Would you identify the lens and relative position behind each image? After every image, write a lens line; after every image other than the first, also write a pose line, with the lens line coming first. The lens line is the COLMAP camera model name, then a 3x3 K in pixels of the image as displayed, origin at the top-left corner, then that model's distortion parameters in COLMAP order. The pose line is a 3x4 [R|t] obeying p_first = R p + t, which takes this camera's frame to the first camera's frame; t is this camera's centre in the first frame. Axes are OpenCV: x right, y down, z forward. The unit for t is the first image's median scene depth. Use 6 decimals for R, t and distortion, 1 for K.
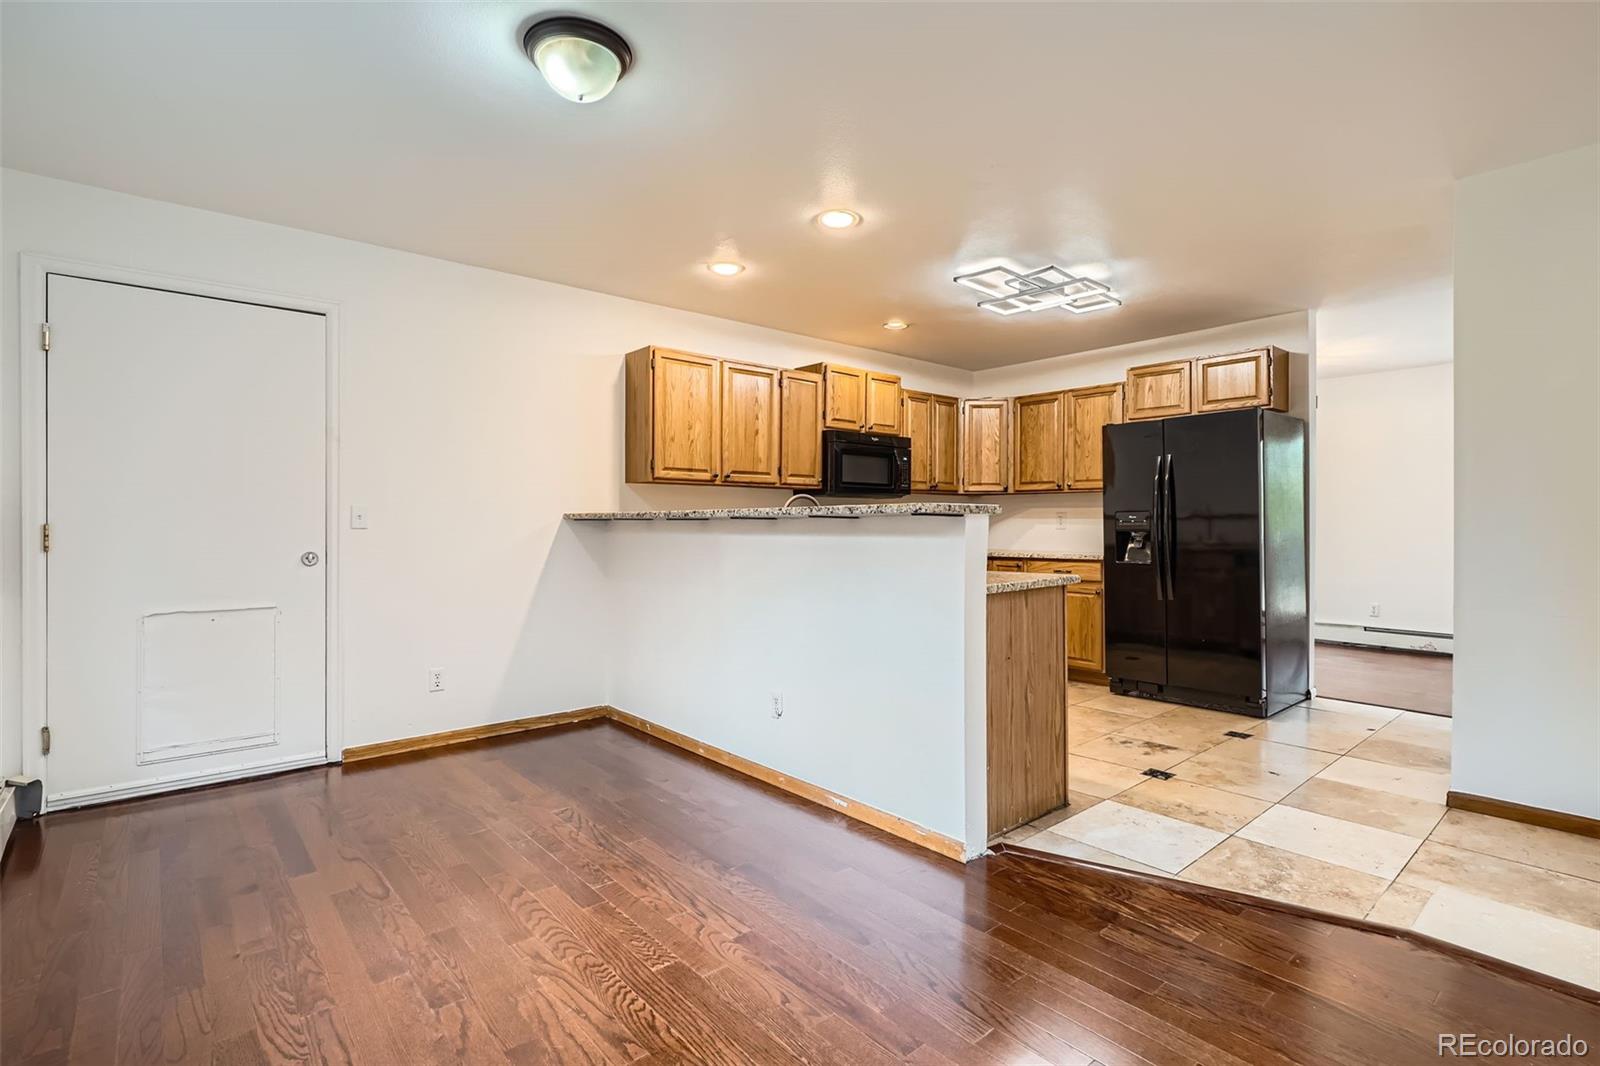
lens RADIAL K [[774.9, 0, 802.0], [0, 774.9, 525.0], [0, 0, 1]] dist [-0.000446, -0.000310]
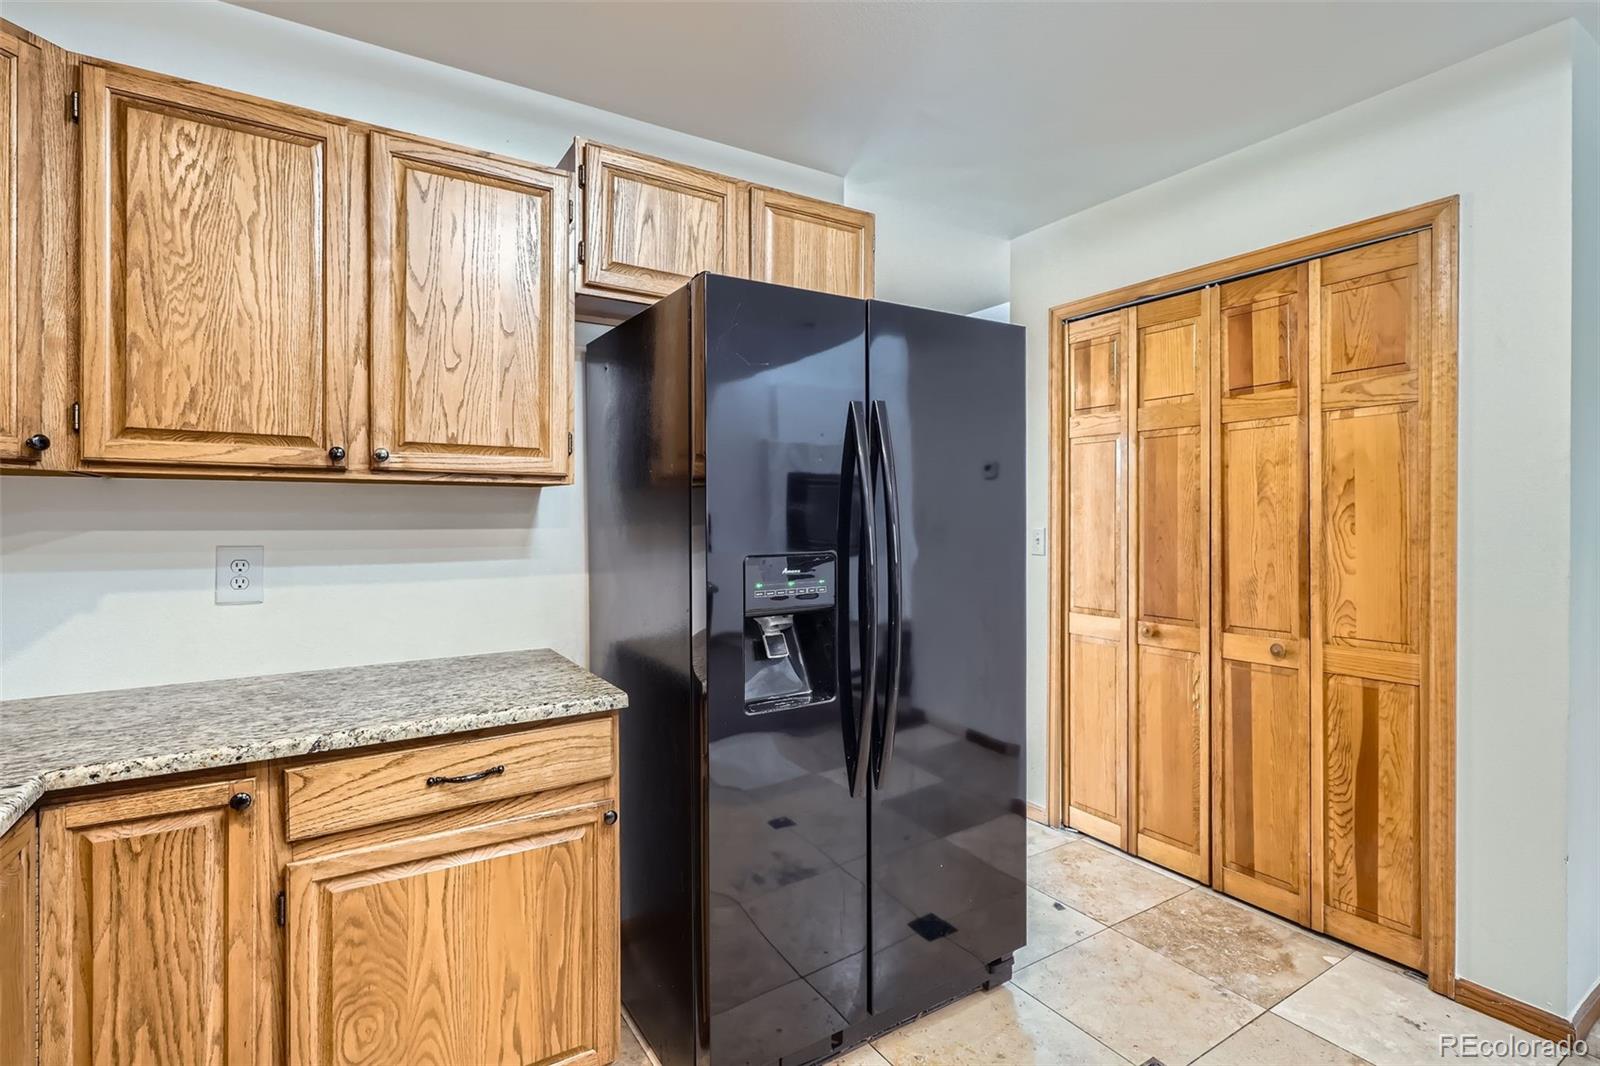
lens RADIAL K [[774.9, 0, 809.4], [0, 774.9, 522.2], [0, 0, 1]] dist [-0.000446, -0.000310]
pose [[0.143932, -0.005898, 0.989570, 0.090518], [0.002757, 0.999981, 0.005559, -0.030705], [-0.989584, 0.001928, 0.143945, 0.875942]]
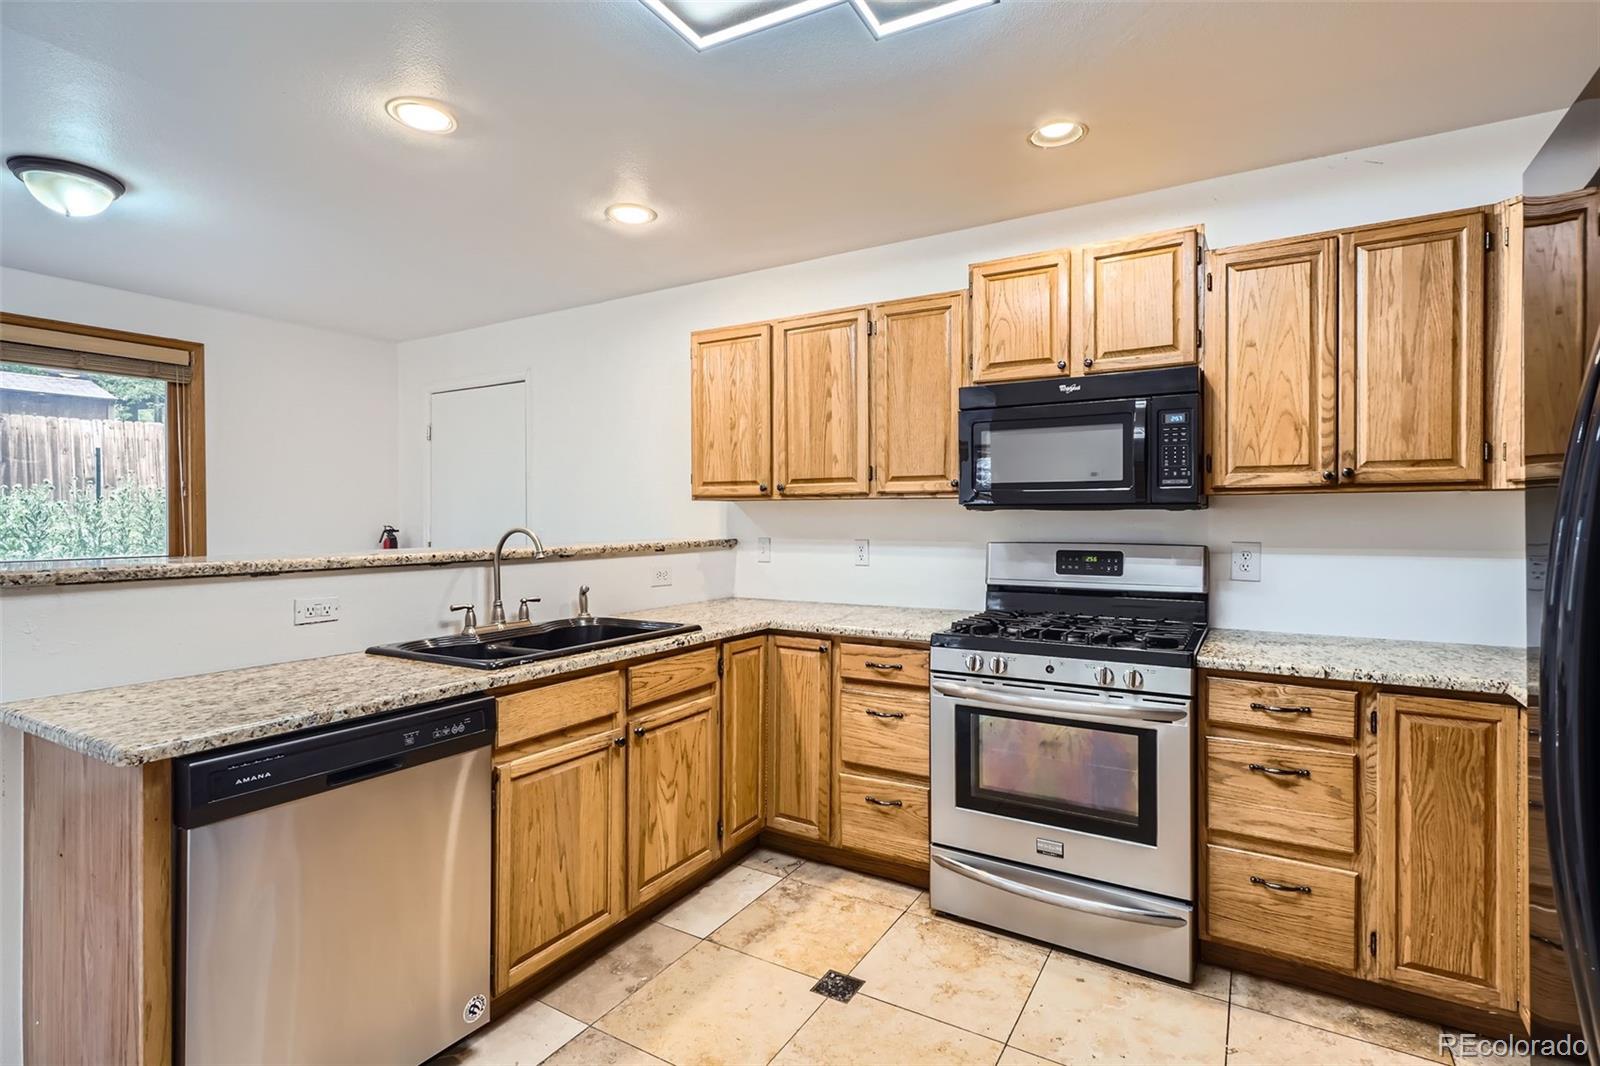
lens RADIAL K [[774.9, 0, 799.5], [0, 774.9, 528.8], [0, 0, 1]] dist [-0.000446, -0.000310]
pose [[0.311460, 0.007206, -0.950232, 0.508822], [-0.005633, 0.999968, 0.005737, -0.026939], [0.950242, 0.003566, 0.311491, 0.714655]]
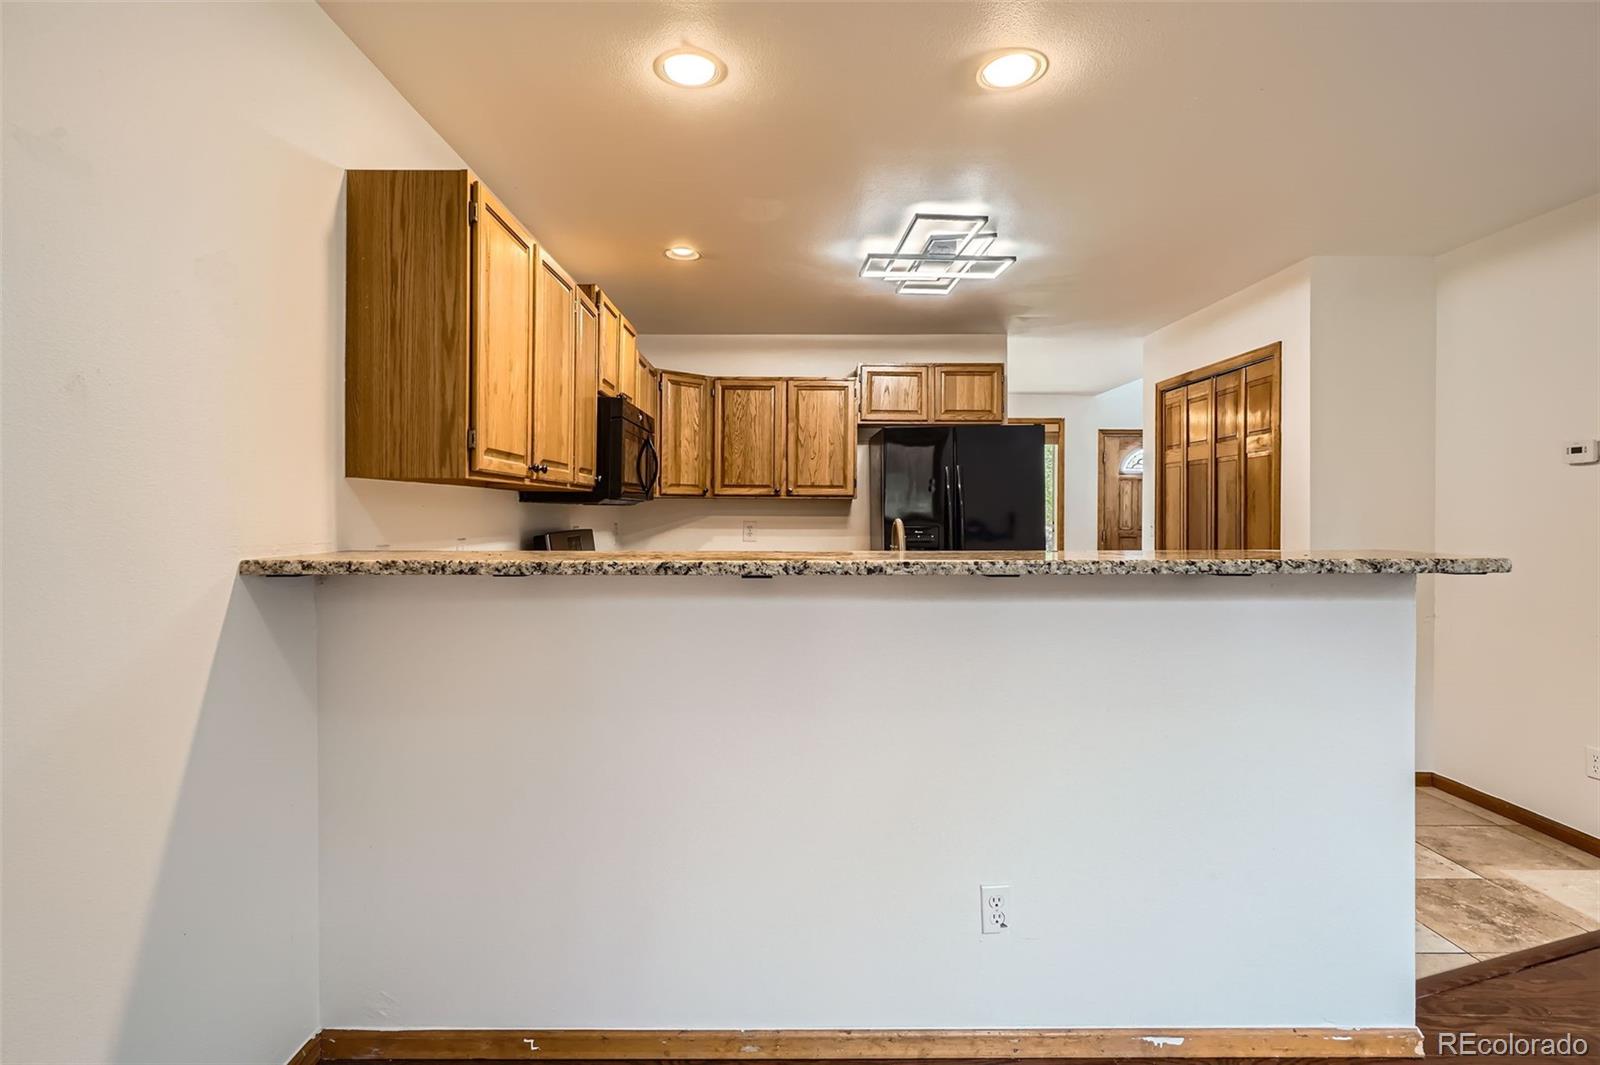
lens RADIAL K [[806.8, 0, 790.4], [0, 806.8, 520.0], [0, 0, 1]] dist [0.004162, 0.000546]
pose [[0.646437, -0.008255, 0.762923, -0.356521], [0.000006, 0.999942, 0.010815, -0.031874], [-0.762968, -0.006987, 0.646399, 0.471448]]
